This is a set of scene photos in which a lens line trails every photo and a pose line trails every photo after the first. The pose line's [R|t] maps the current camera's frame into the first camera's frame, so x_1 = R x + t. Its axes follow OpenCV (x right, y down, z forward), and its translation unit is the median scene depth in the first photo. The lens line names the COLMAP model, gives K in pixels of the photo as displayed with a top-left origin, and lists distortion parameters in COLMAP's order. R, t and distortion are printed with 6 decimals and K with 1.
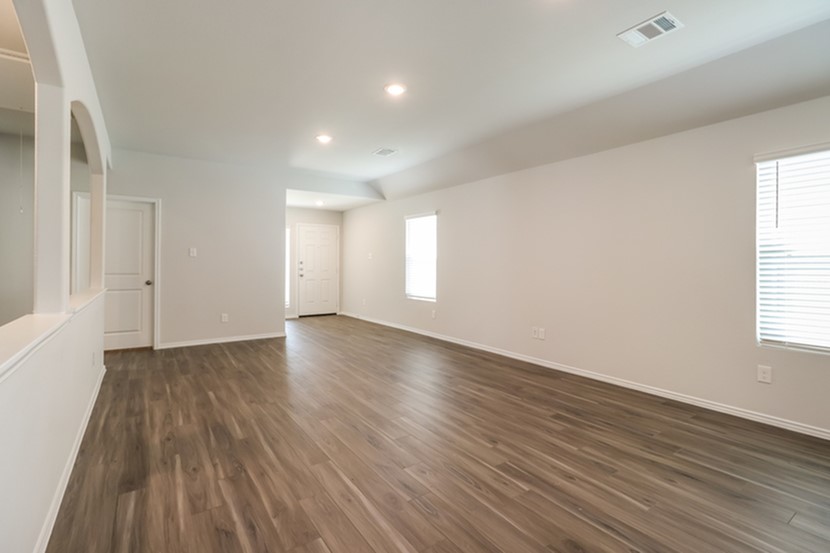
lens RADIAL K [[393.0, 0, 414.4], [0, 393.0, 273.0], [0, 0, 1]] dist [0.003836, -0.001295]
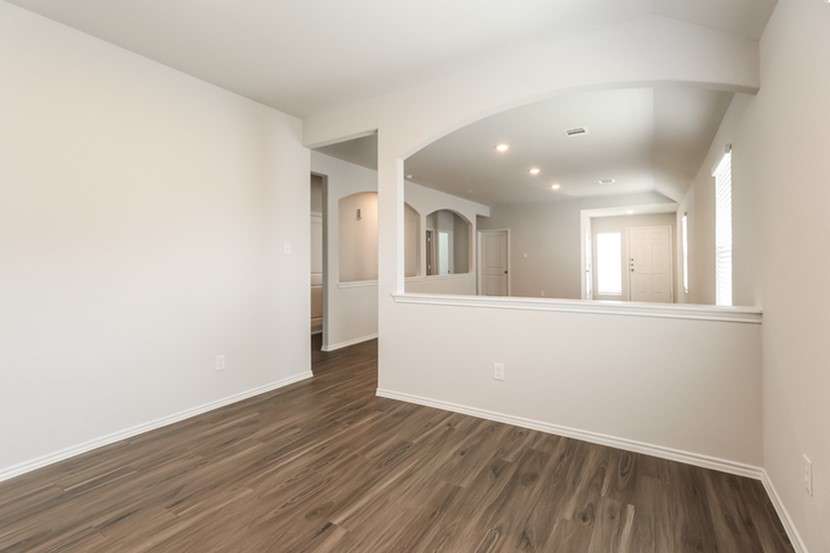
lens RADIAL K [[393.0, 0, 413.0], [0, 393.0, 270.7], [0, 0, 1]] dist [0.003836, -0.001295]
pose [[0.405099, 0.006126, -0.914252, 0.625665], [-0.008040, 0.999963, 0.003138, 0.011112], [0.914238, 0.006080, 0.405133, -0.138983]]
